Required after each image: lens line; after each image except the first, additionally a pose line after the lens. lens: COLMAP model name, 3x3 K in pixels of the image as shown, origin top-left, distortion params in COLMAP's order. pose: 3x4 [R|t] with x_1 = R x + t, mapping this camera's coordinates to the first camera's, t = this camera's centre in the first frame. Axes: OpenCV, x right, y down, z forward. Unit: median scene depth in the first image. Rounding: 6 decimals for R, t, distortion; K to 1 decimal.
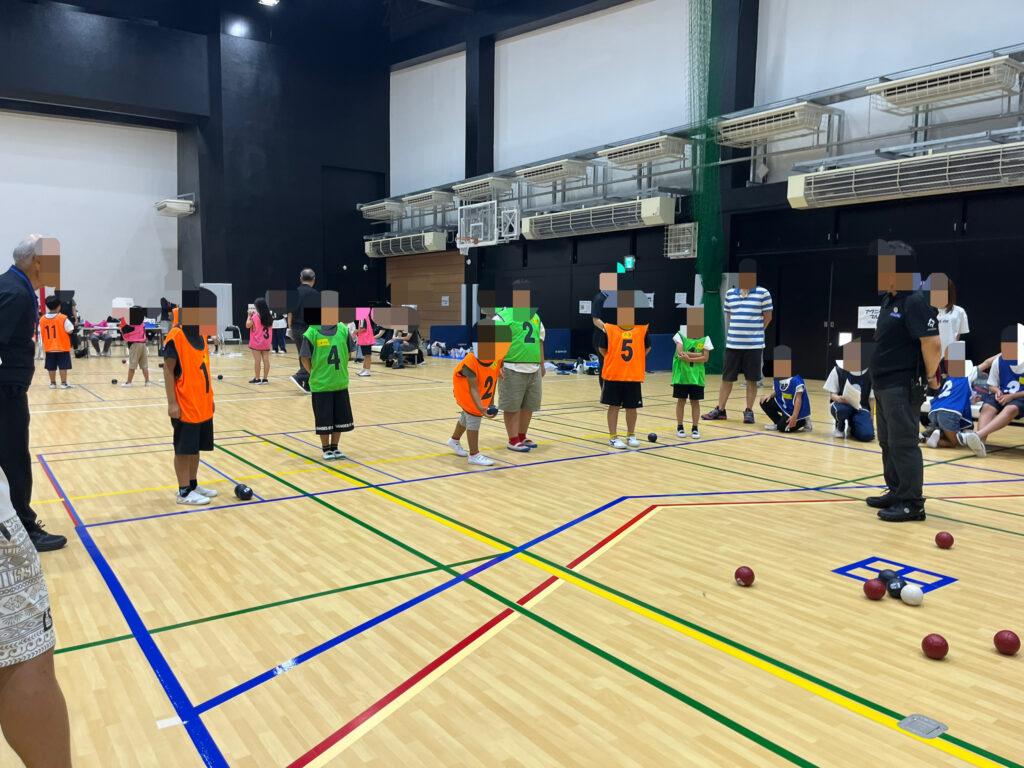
lens RADIAL K [[771.3, 0, 513.9], [0, 771.3, 378.3], [0, 0, 1]] dist [0.027882, -0.039139]
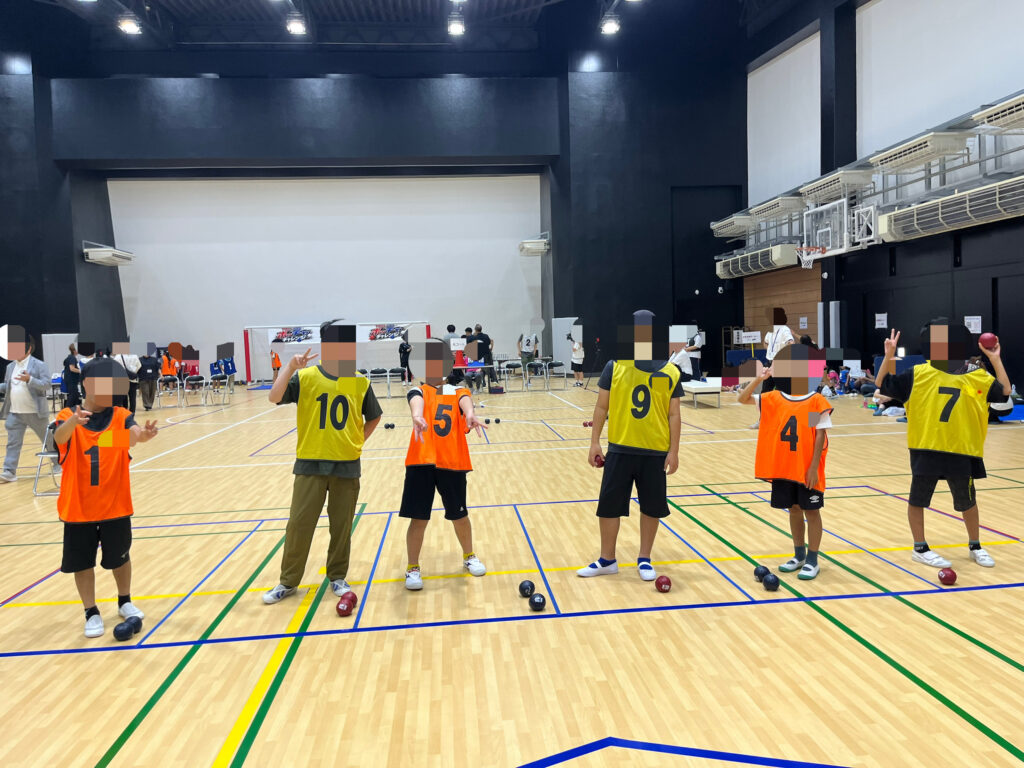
lens RADIAL K [[771.3, 0, 514.9], [0, 771.3, 364.6], [0, 0, 1]] dist [0.027882, -0.039139]
pose [[0.854196, -0.022697, -0.519455, 0.099264], [-0.000143, 0.999037, -0.043886, -0.021231], [0.519951, 0.037561, 0.853370, 0.136374]]
